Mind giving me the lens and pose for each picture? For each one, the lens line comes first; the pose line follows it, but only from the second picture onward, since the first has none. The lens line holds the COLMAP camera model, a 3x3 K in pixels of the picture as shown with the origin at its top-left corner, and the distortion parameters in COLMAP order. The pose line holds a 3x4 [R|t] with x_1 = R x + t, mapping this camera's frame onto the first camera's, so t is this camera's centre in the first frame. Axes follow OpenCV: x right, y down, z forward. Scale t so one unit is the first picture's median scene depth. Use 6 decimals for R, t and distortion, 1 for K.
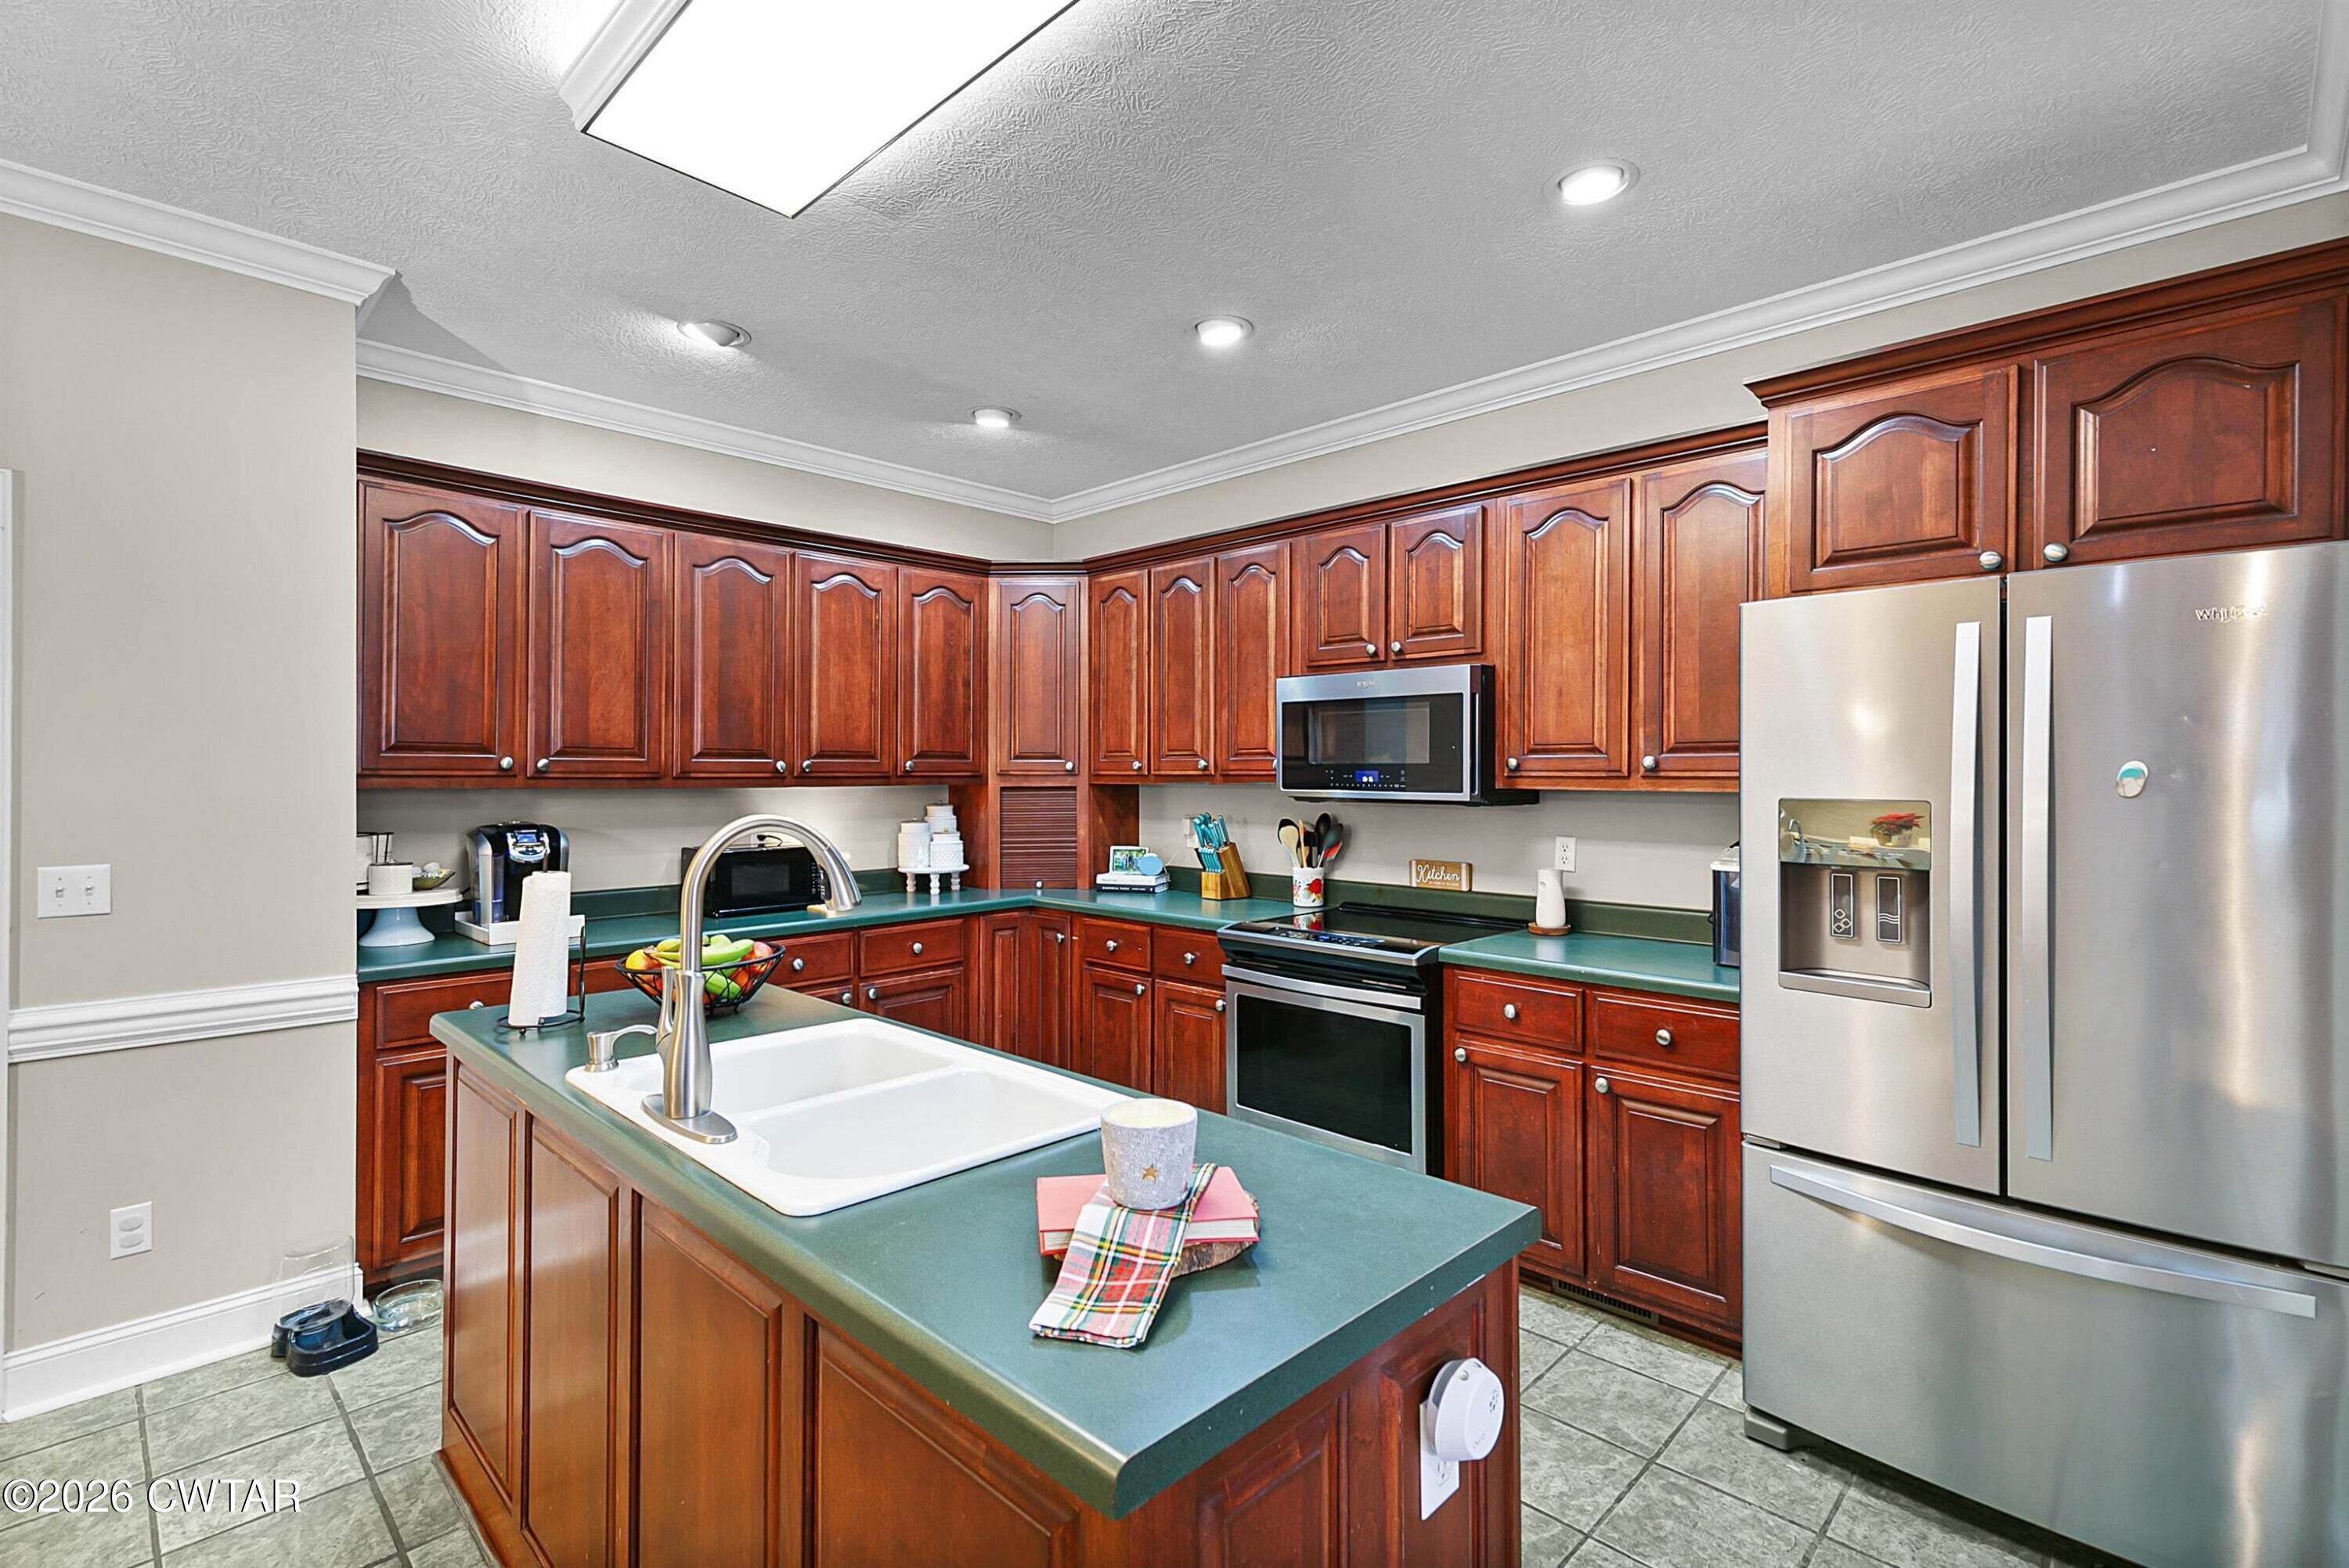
lens RADIAL K [[1068.1, 0, 1187.5], [0, 1068.1, 774.0], [0, 0, 1]] dist [0.007157, -0.000188]
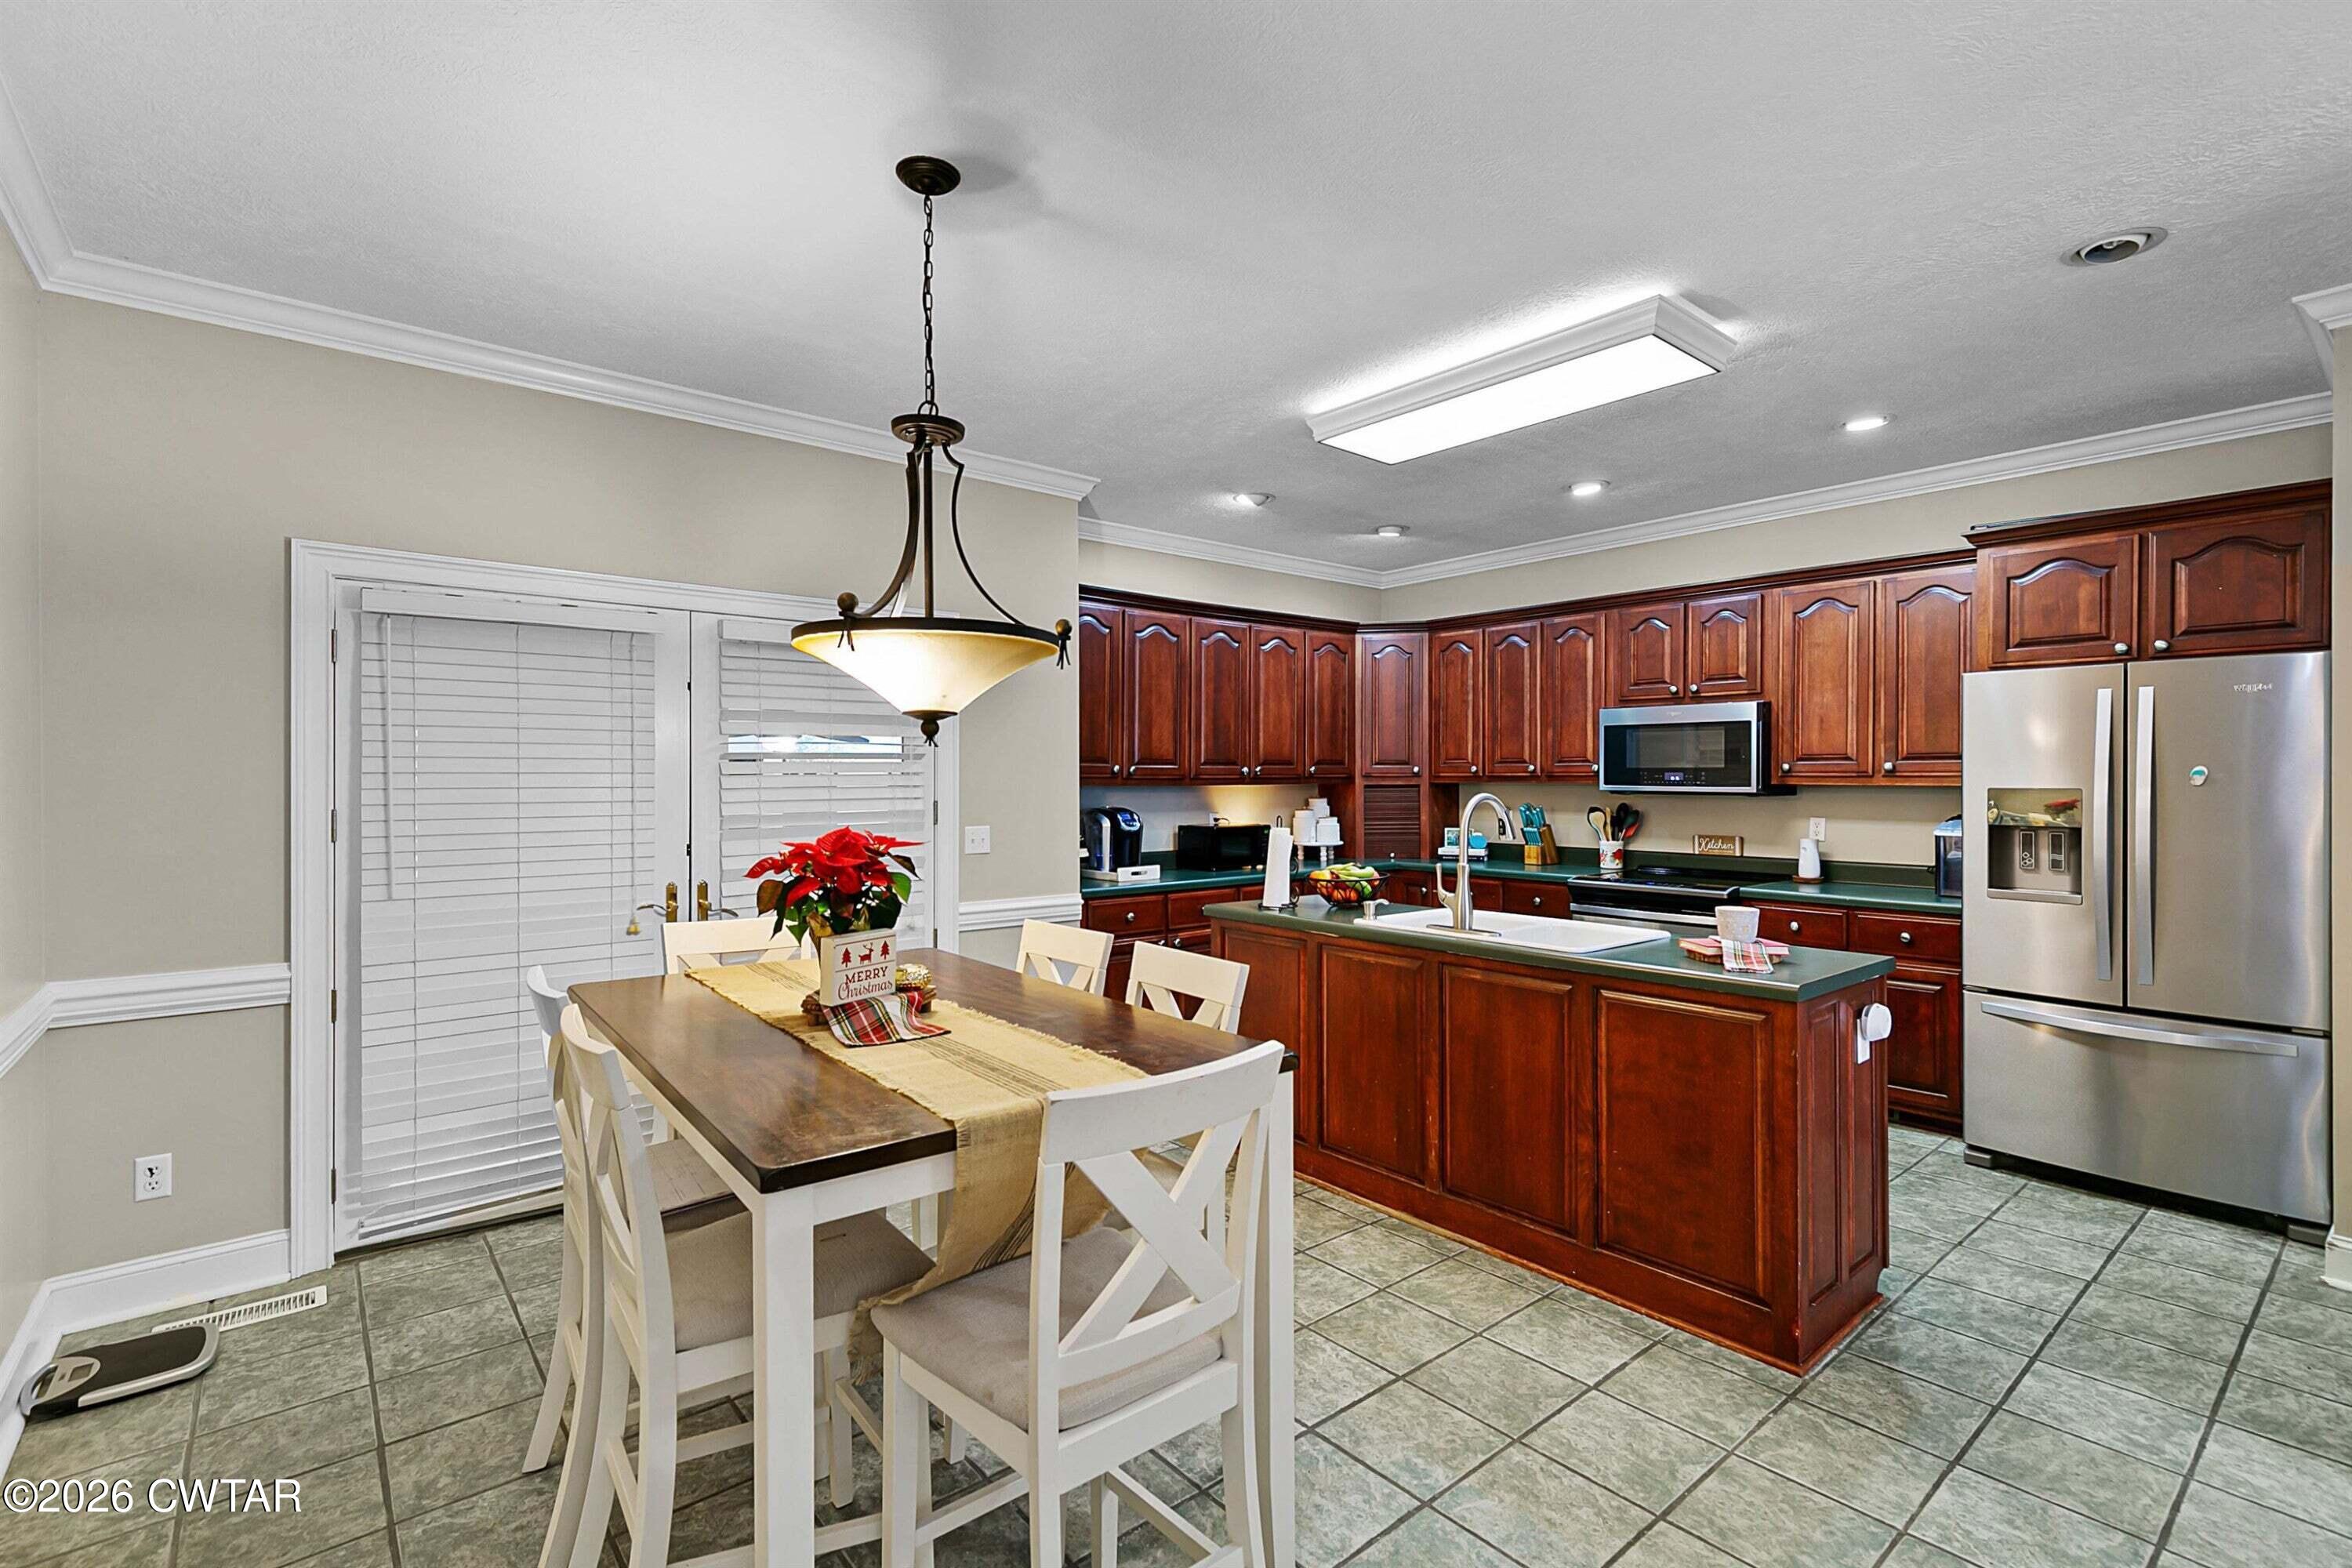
lens RADIAL K [[1069.5, 0, 1178.3], [0, 1069.5, 781.8], [0, 0, 1]] dist [0.007157, -0.000188]
pose [[0.994055, -0.001890, -0.108862, -0.381372], [0.002368, 0.999988, 0.004257, 0.001870], [0.108852, -0.004489, 0.994048, -0.591503]]
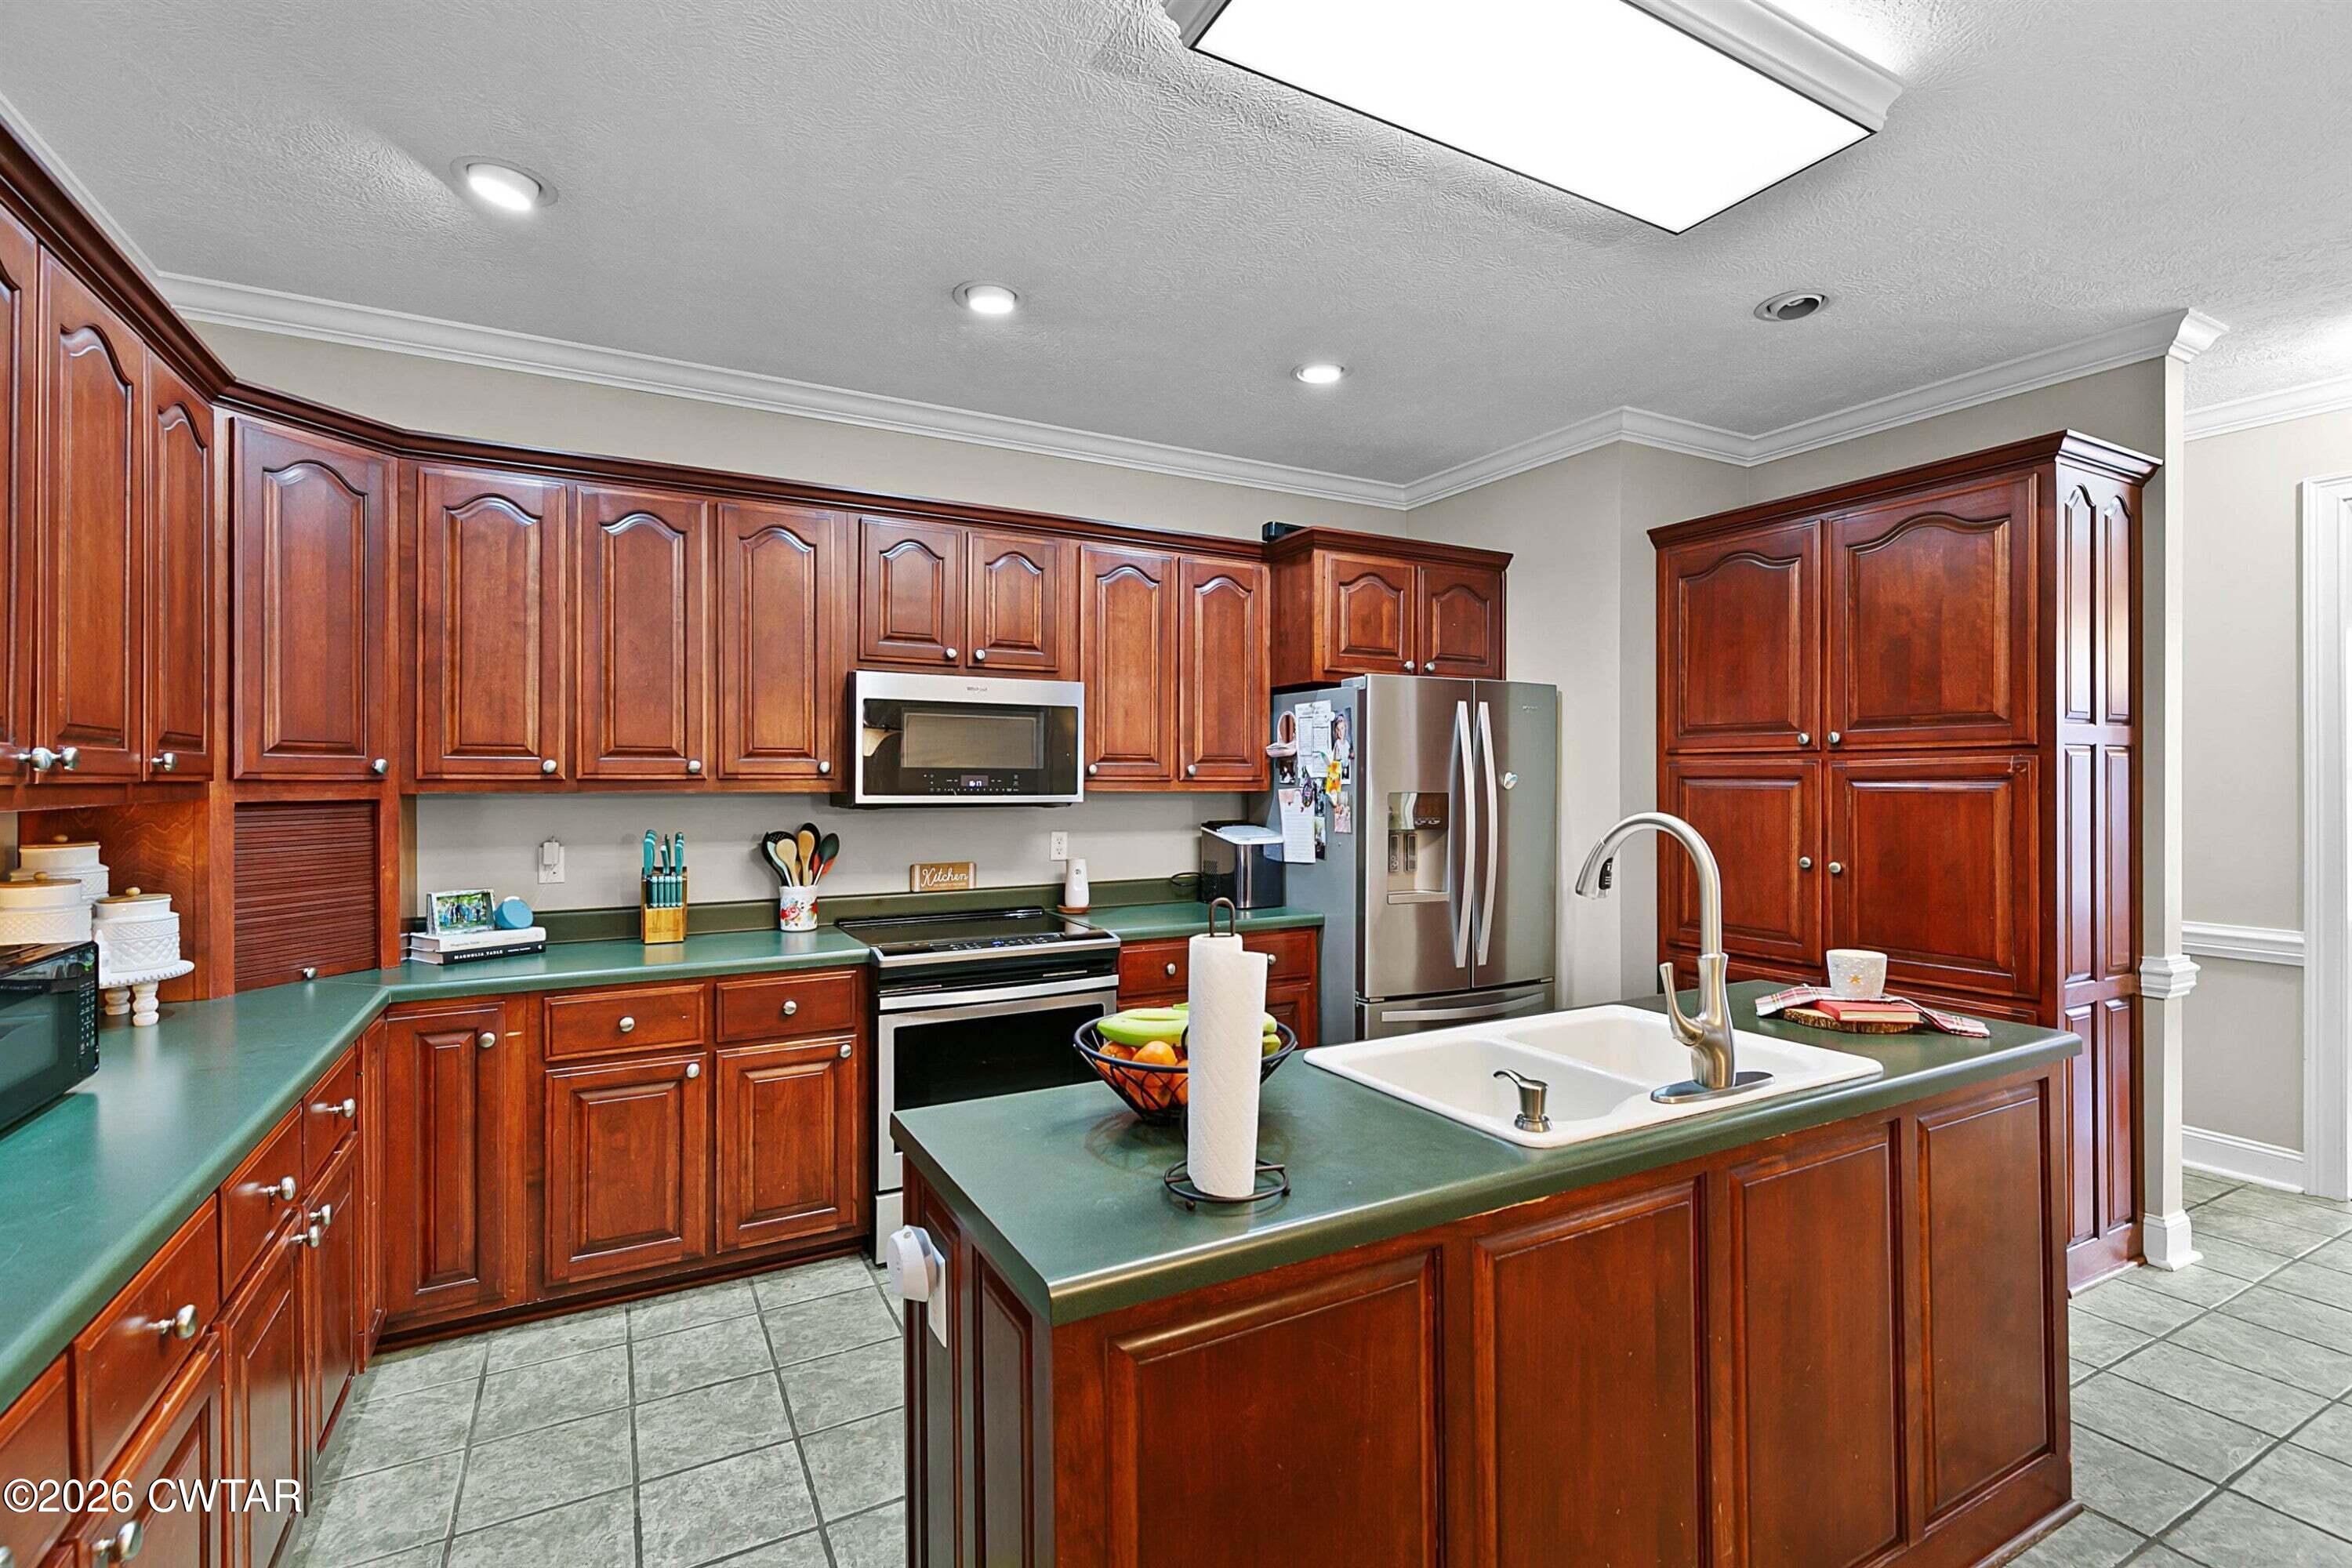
lens RADIAL K [[1069.5, 0, 1182.4], [0, 1069.5, 774.5], [0, 0, 1]] dist [0.007157, -0.000188]
pose [[0.289659, 0.000946, 0.957129, -0.797952], [-0.000077, 1.000000, -0.000966, -0.003178], [-0.957130, 0.000206, 0.289659, 0.565633]]
